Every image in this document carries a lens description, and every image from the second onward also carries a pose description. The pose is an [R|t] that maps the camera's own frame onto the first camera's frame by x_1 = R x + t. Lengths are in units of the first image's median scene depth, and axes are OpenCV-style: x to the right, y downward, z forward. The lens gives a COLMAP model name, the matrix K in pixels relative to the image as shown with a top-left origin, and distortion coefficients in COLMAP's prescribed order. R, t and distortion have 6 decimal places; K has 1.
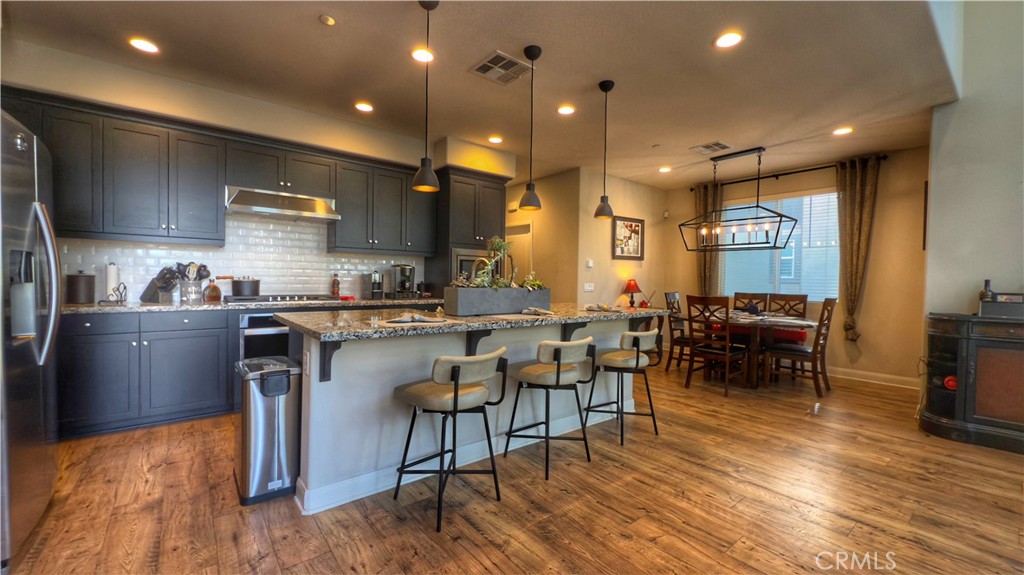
lens RADIAL K [[414.5, 0, 512.8], [0, 414.5, 286.5], [0, 0, 1]] dist [0.003676, 0.000494]
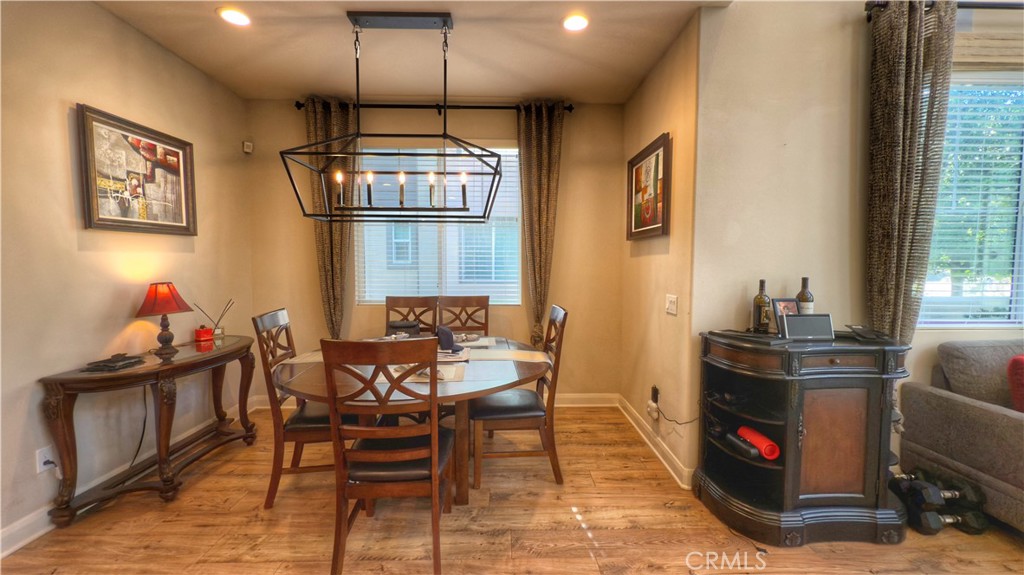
lens RADIAL K [[414.5, 0, 514.9], [0, 414.5, 286.0], [0, 0, 1]] dist [0.003676, 0.000494]
pose [[0.613052, -0.056874, 0.787993, 0.182276], [0.020461, 0.998214, 0.056128, -0.029131], [-0.789778, -0.018286, 0.613121, 0.486938]]
